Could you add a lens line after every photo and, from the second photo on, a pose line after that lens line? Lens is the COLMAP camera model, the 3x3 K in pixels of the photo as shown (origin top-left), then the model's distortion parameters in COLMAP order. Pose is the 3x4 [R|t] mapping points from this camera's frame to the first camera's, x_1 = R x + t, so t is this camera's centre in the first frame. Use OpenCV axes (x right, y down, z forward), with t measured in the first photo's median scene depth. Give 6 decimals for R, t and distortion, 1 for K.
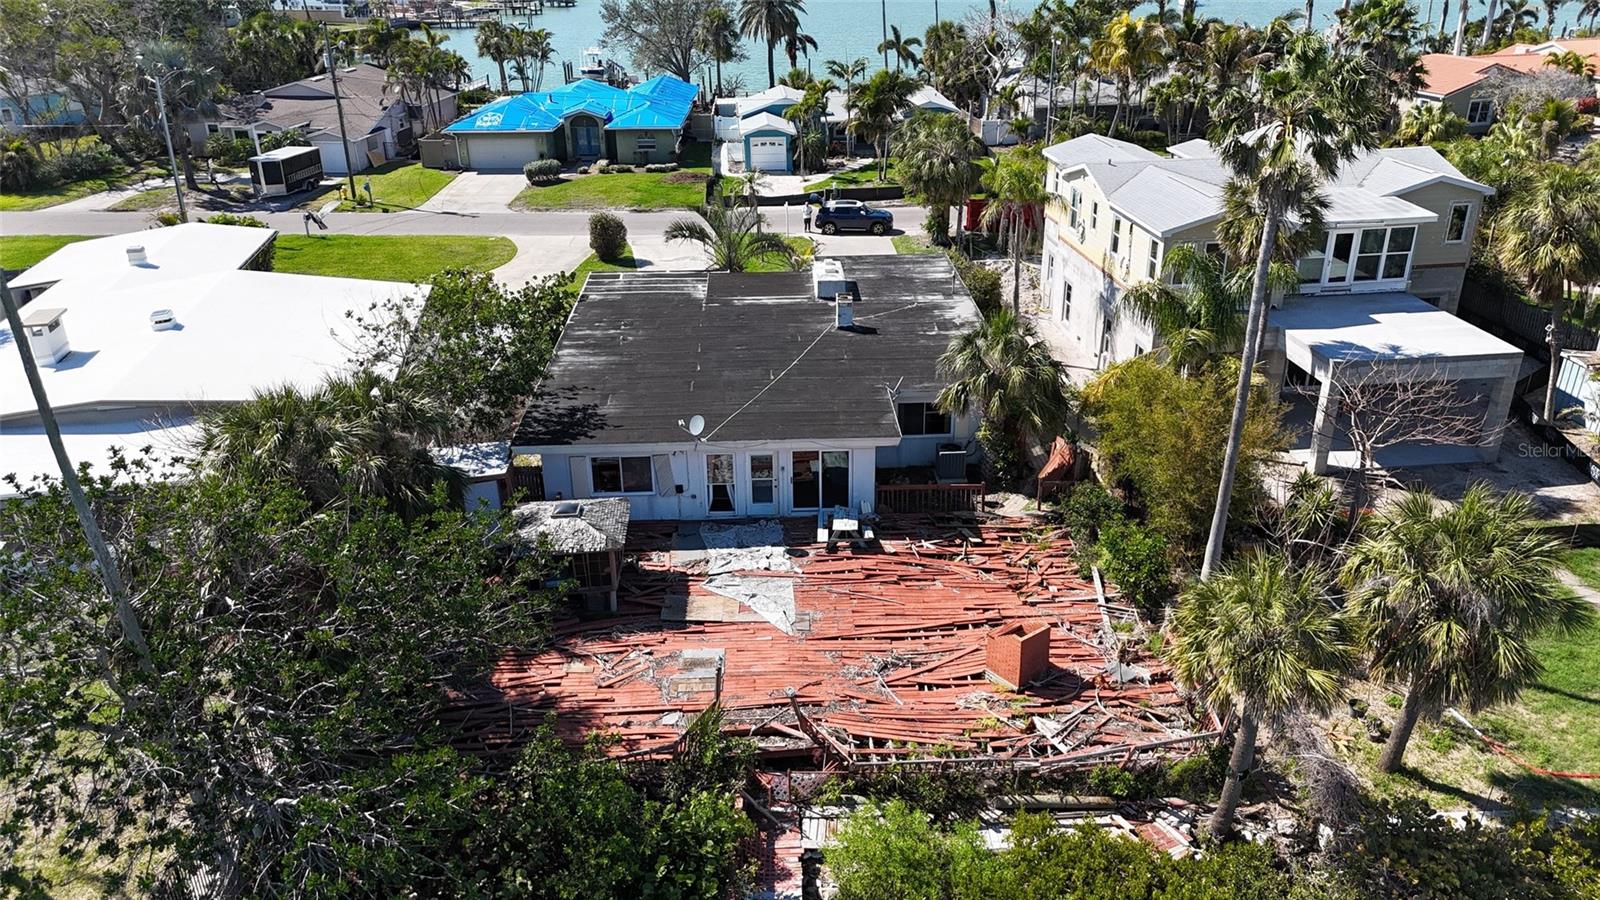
lens RADIAL K [[1185.3, 0, 801.6], [0, 1185.3, 451.5], [0, 0, 1]] dist [0.077481, -0.081239]
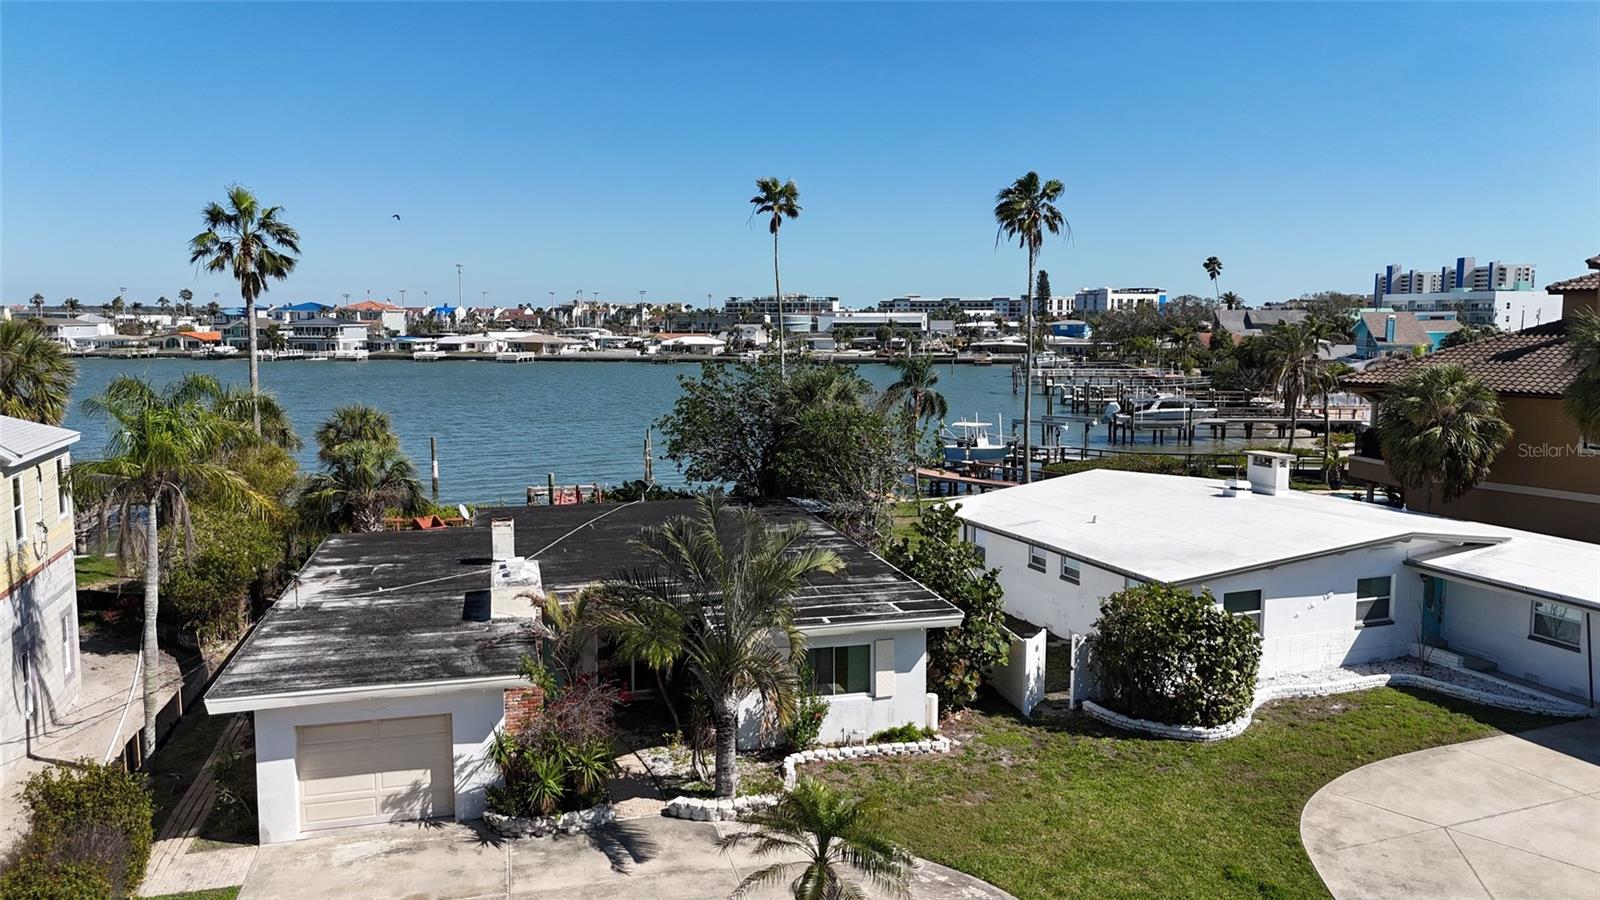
lens RADIAL K [[1185.3, 0, 801.6], [0, 1185.3, 451.5], [0, 0, 1]] dist [0.077481, -0.081239]
pose [[-0.977995, 0.030009, -0.206461, 0.003031], [-0.080076, 0.859814, 0.504290, -0.309608], [0.192651, 0.509726, -0.838490, 0.900476]]
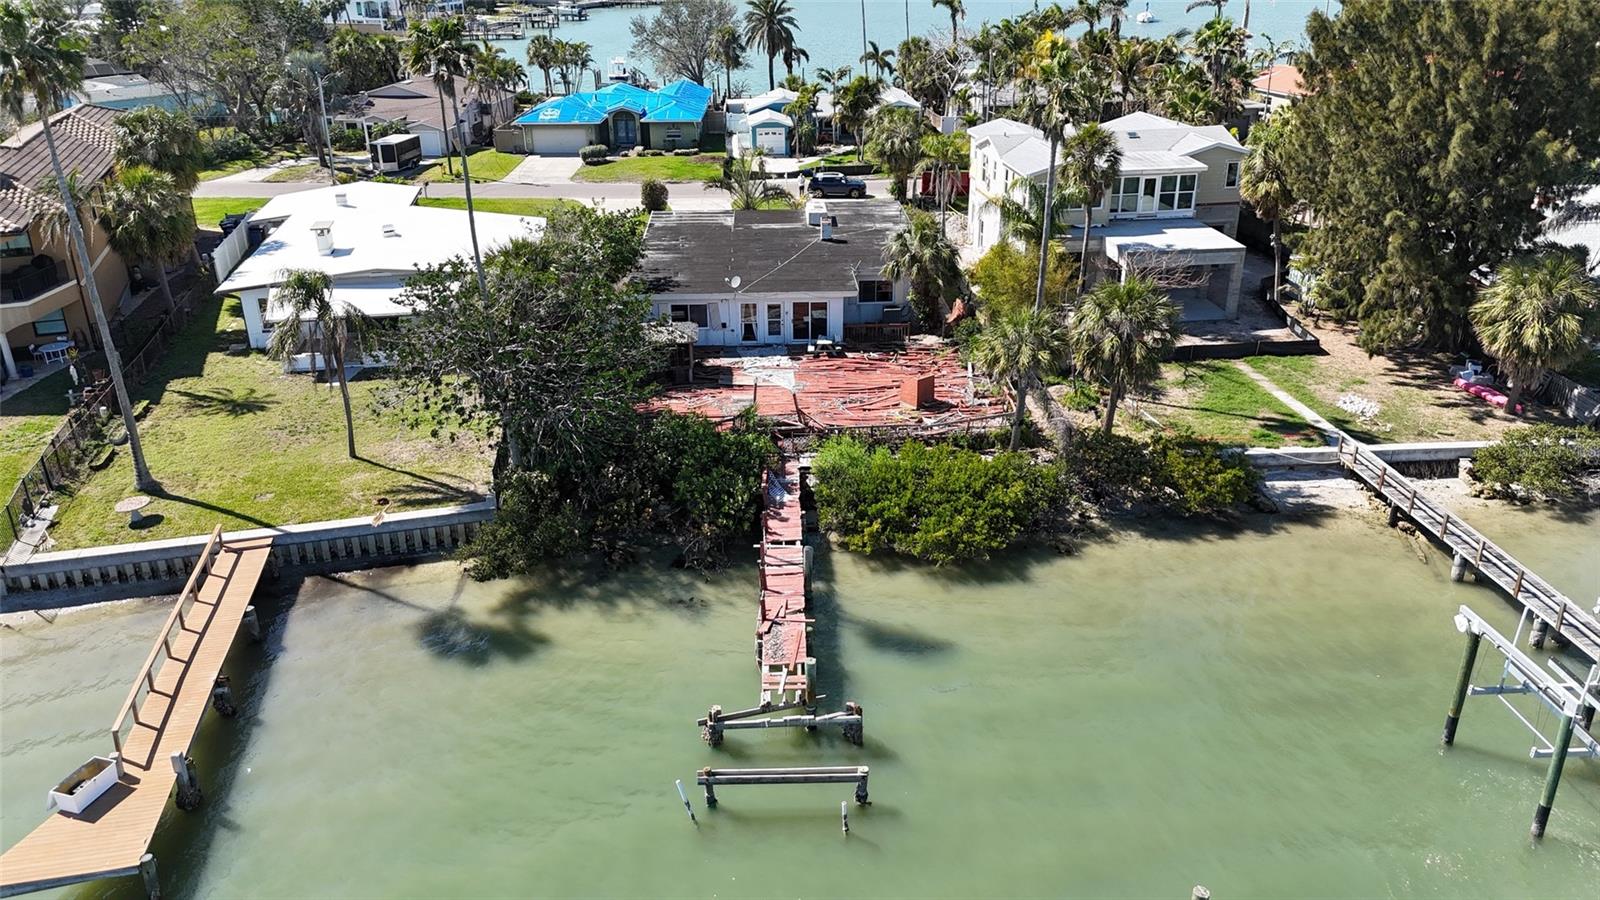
lens RADIAL K [[1185.3, 0, 801.6], [0, 1185.3, 451.5], [0, 0, 1]] dist [0.077481, -0.081239]
pose [[0.999985, 0.000606, 0.005461, -0.001982], [-0.000561, 0.999966, -0.008239, 0.099322], [-0.005465, 0.008236, 0.999951, -0.290477]]
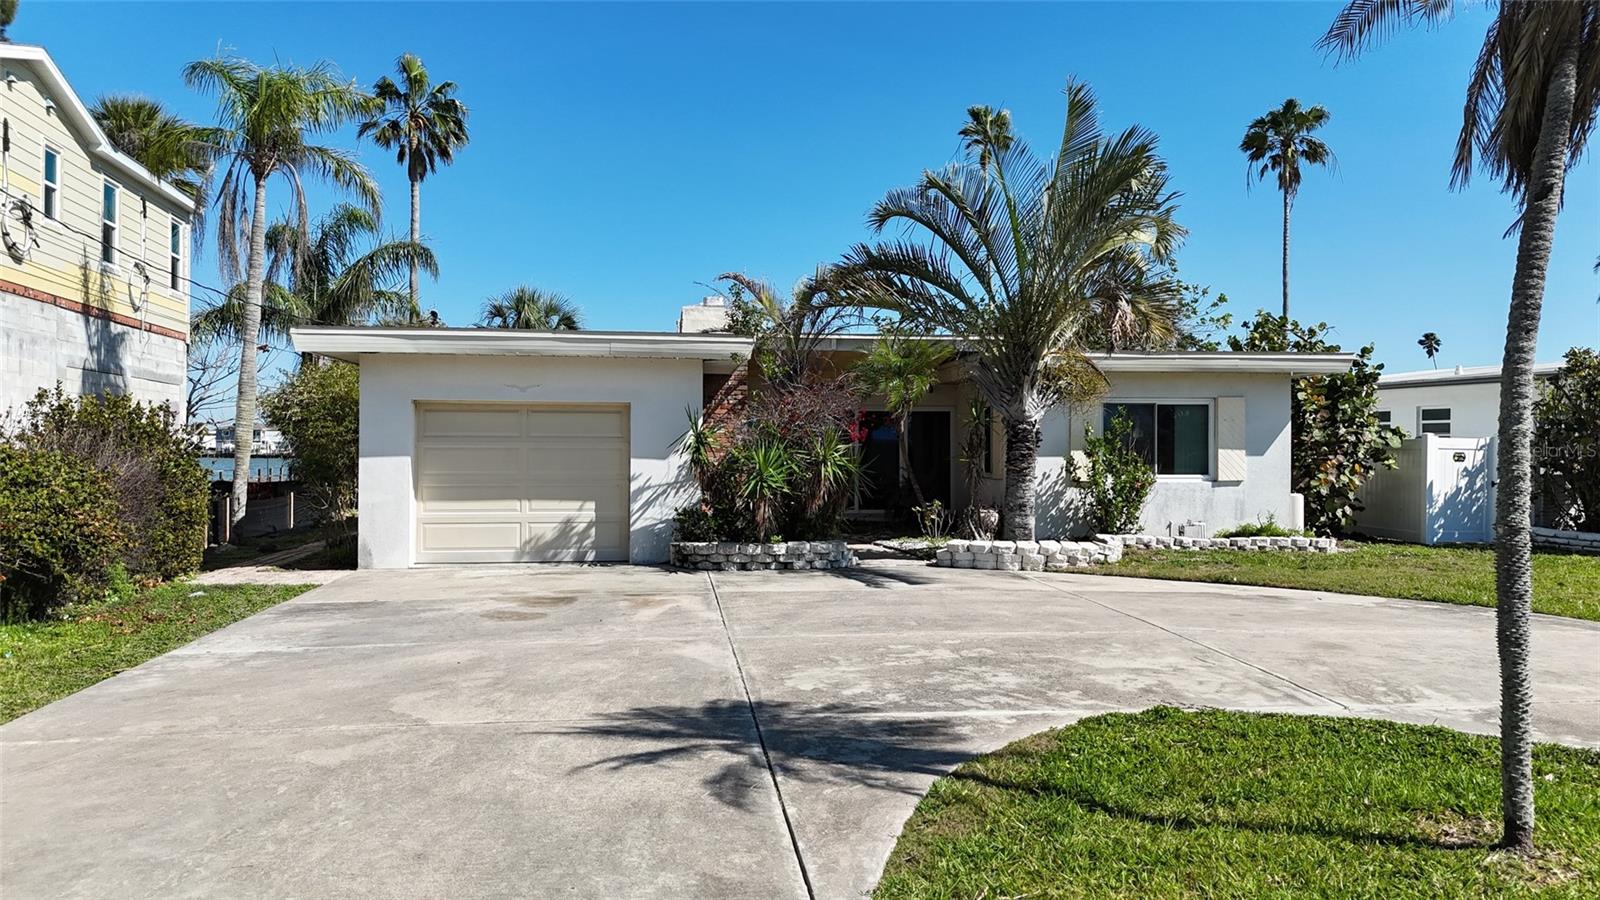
lens RADIAL K [[1165.1, 0, 802.1], [0, 1165.1, 481.1], [0, 0, 1]] dist [0.117890, -0.191203]
pose [[-0.996843, 0.003693, -0.079316, 0.014886], [-0.030565, 0.904096, 0.426234, -0.171939], [0.073284, 0.427313, -0.901129, 0.857818]]
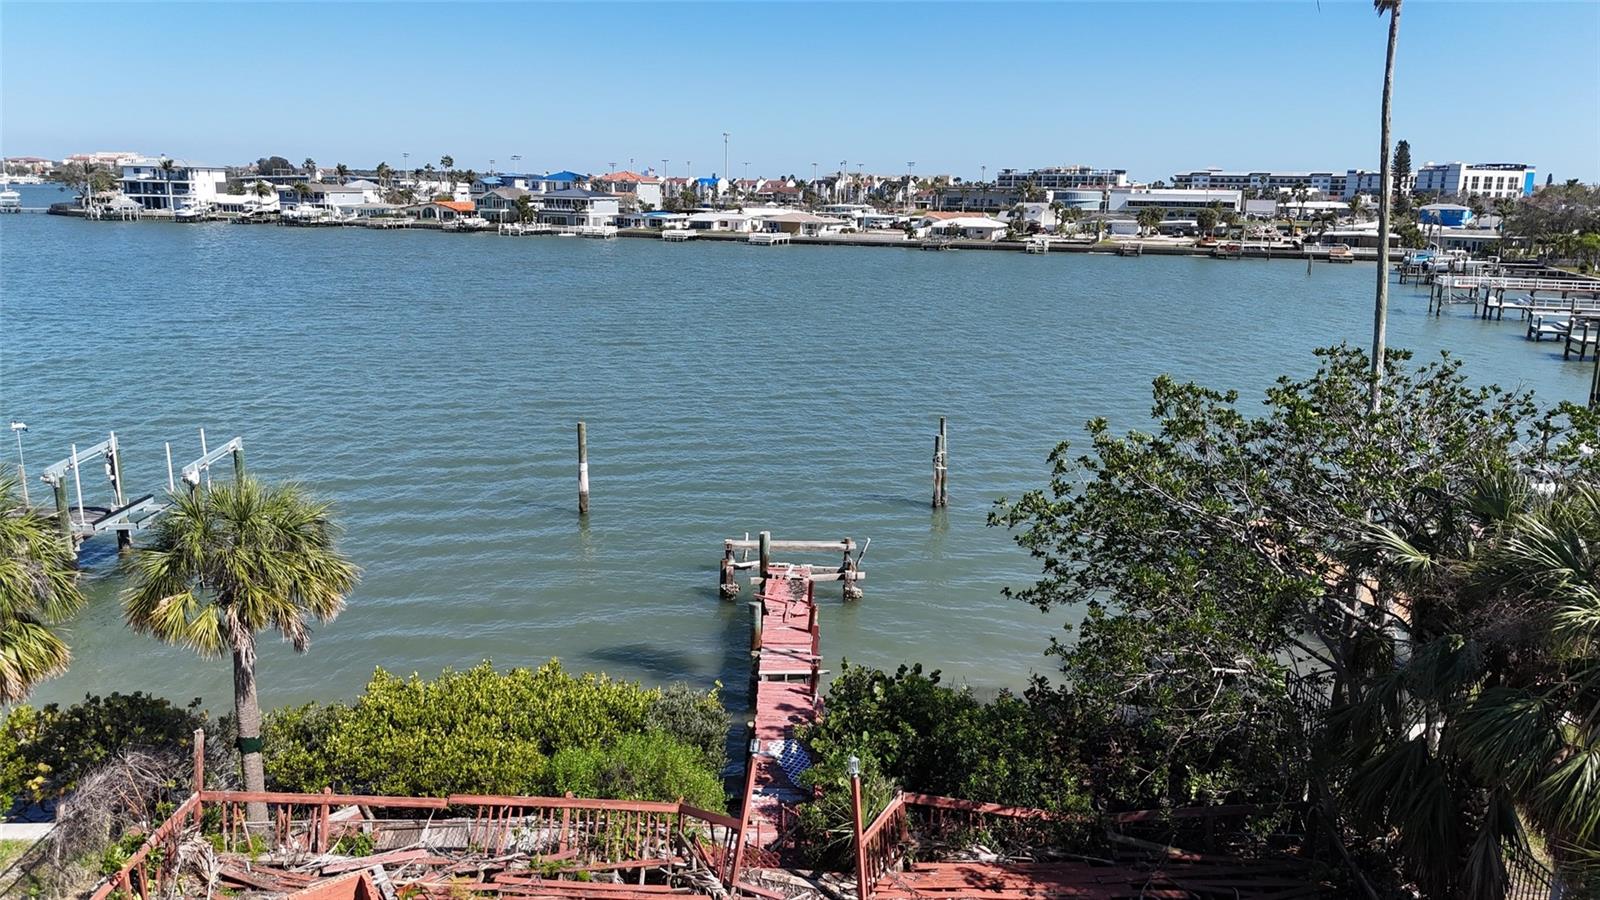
lens RADIAL K [[1165.1, 0, 802.1], [0, 1165.1, 481.1], [0, 0, 1]] dist [0.117890, -0.191203]
pose [[-0.999933, -0.010542, 0.004815, -0.013203], [-0.005274, 0.783831, 0.620952, -0.125934], [-0.010320, 0.620885, -0.783834, 0.465674]]
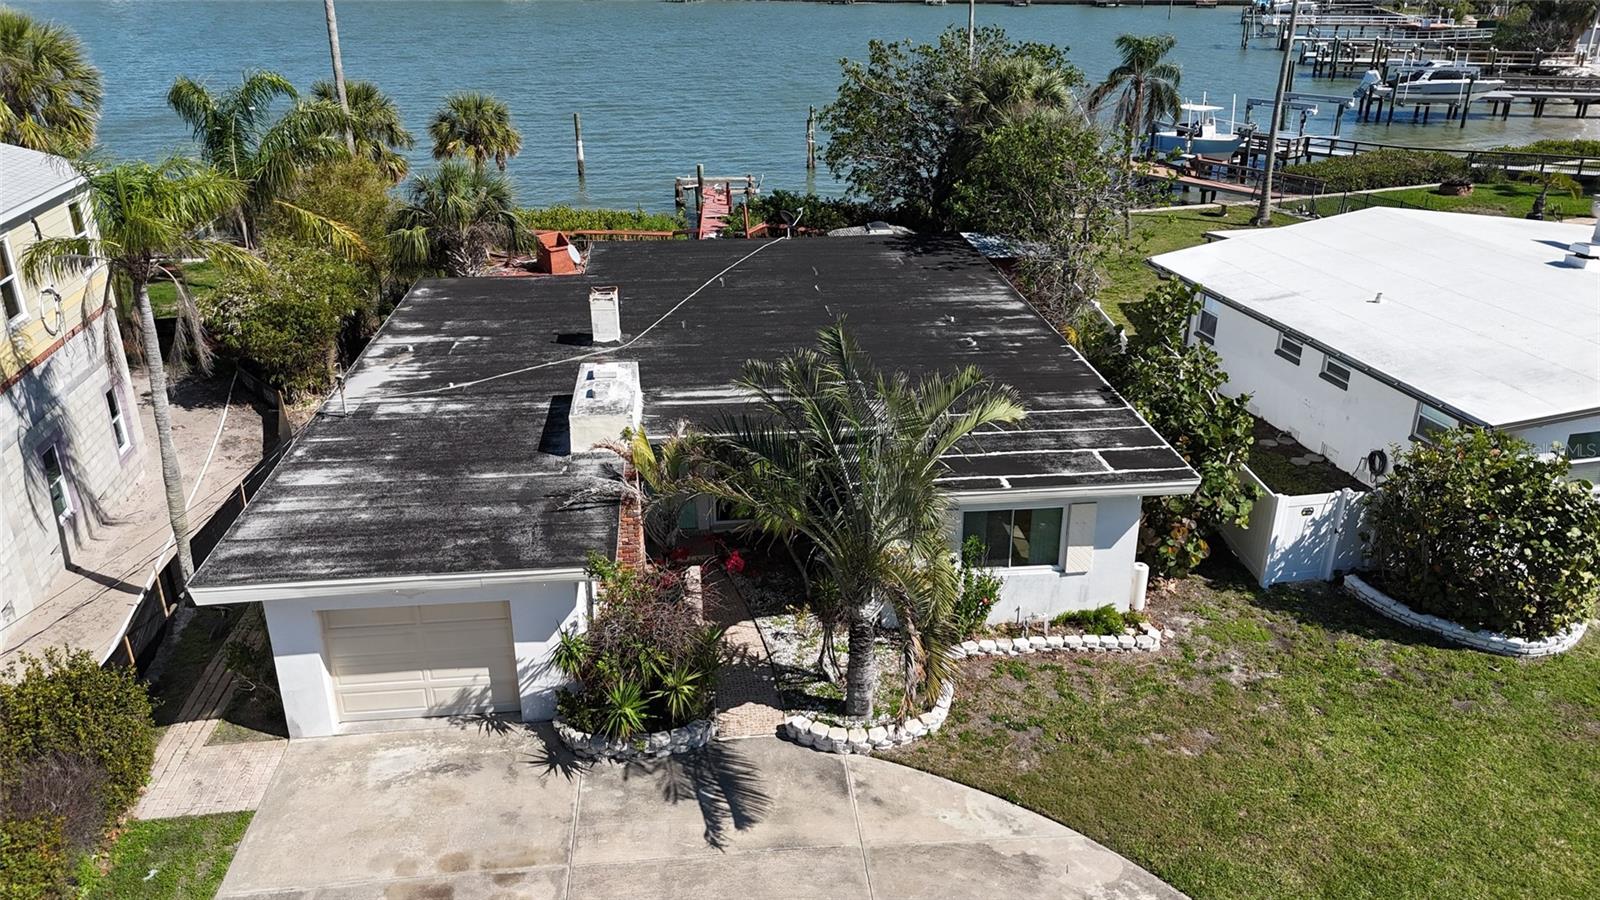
lens RADIAL K [[1185.3, 0, 801.6], [0, 1185.3, 451.5], [0, 0, 1]] dist [0.077481, -0.081239]
pose [[-0.998135, 0.030260, -0.053024, -0.016210], [-0.018563, 0.676961, 0.735785, -0.285872], [0.058160, 0.735397, -0.675136, 0.804501]]
